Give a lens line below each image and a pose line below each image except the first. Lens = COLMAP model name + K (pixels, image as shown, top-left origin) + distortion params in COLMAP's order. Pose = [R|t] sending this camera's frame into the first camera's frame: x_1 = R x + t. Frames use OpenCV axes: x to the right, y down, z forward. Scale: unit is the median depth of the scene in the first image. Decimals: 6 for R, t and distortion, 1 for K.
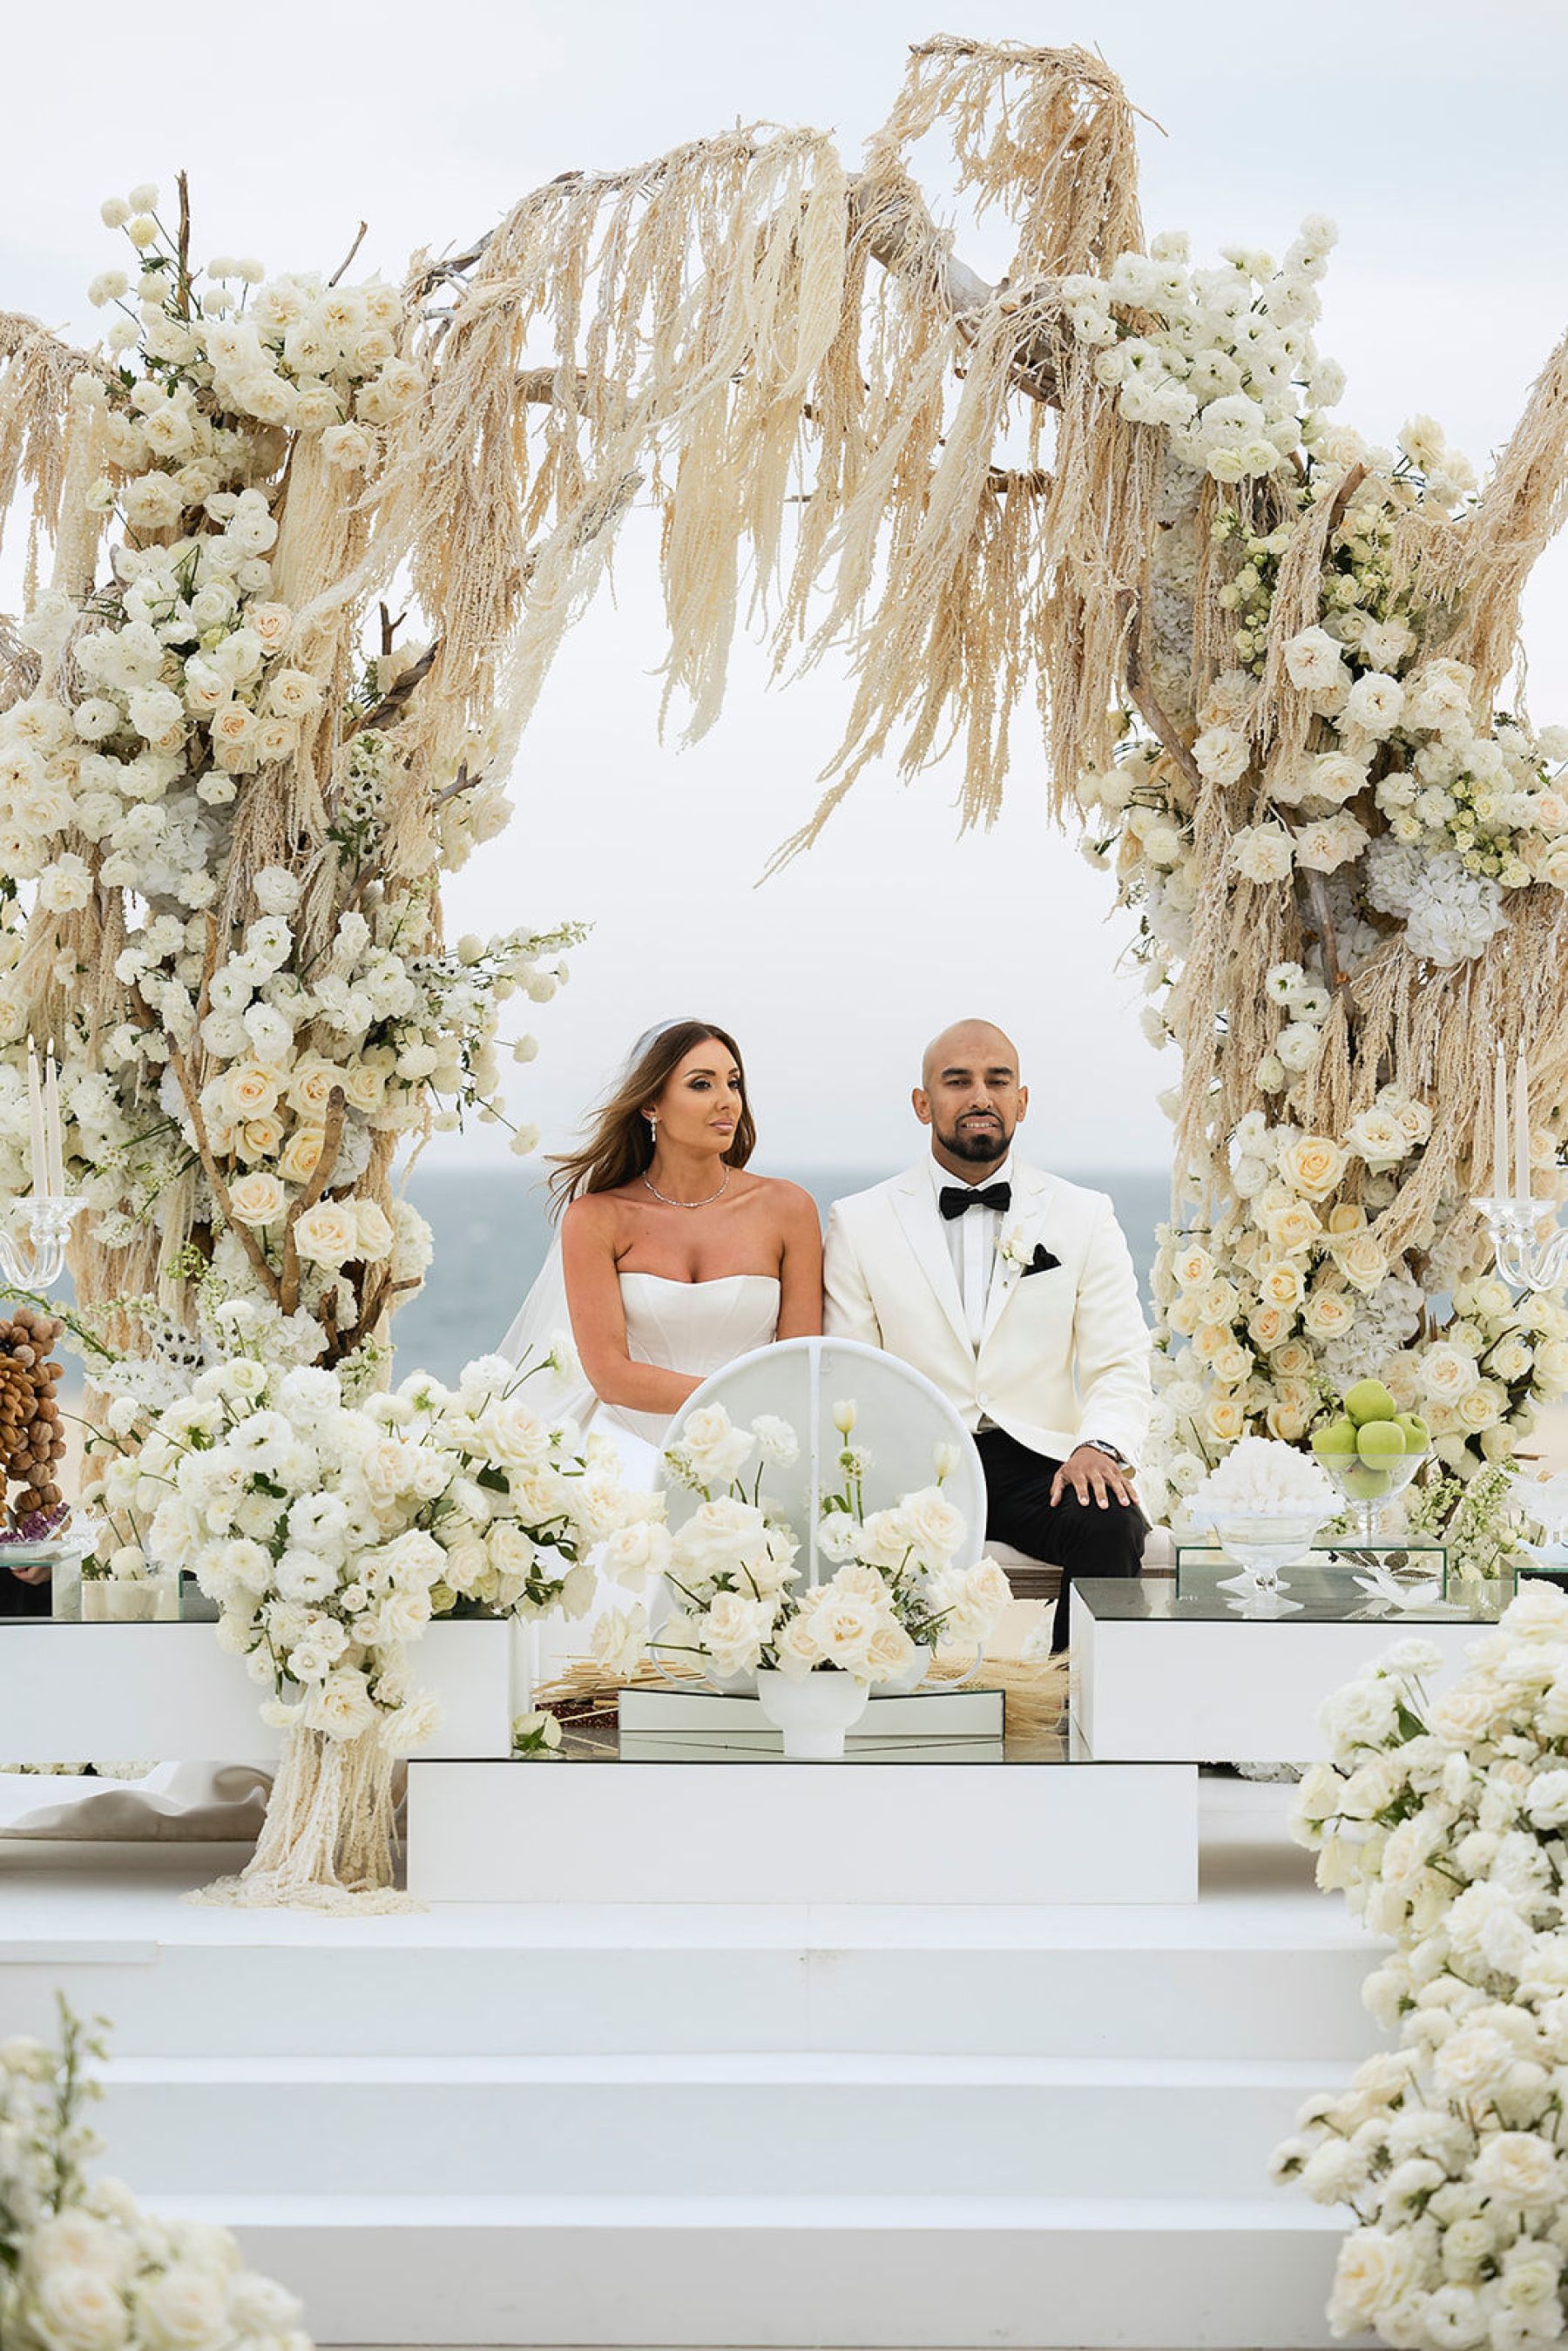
lens RADIAL K [[8120.0, 0, 644.5], [0, 8120.0, 1175.8], [0, 0, 1]] dist [-0.029915, -0.134596]
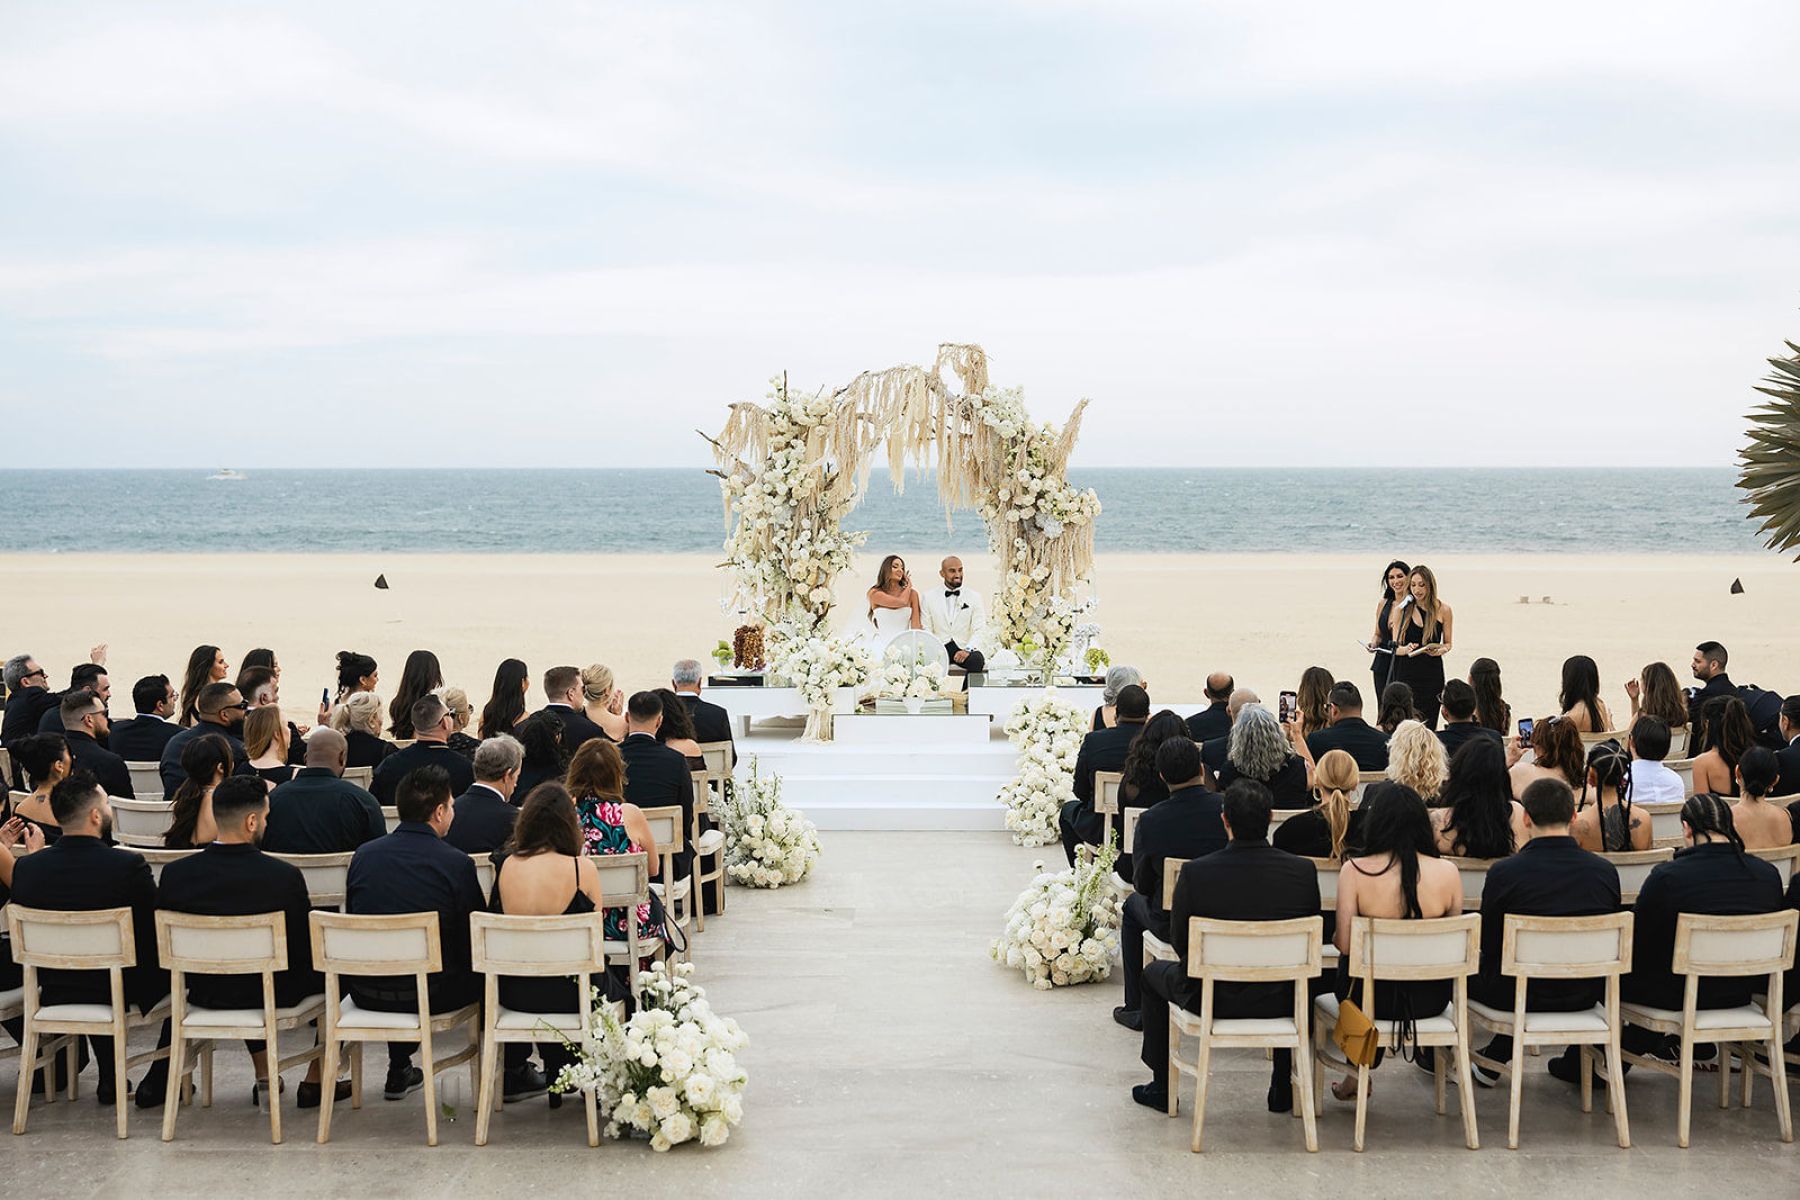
lens RADIAL K [[2475.3, 0, 866.6], [0, 2475.3, 596.0], [0, 0, 1]] dist [0.007908, 0.020008]
pose [[0.999858, -0.002894, -0.016576, 0.014345], [0.003793, 0.998507, 0.054490, -0.072074], [0.016393, -0.054545, 0.998377, -0.451650]]
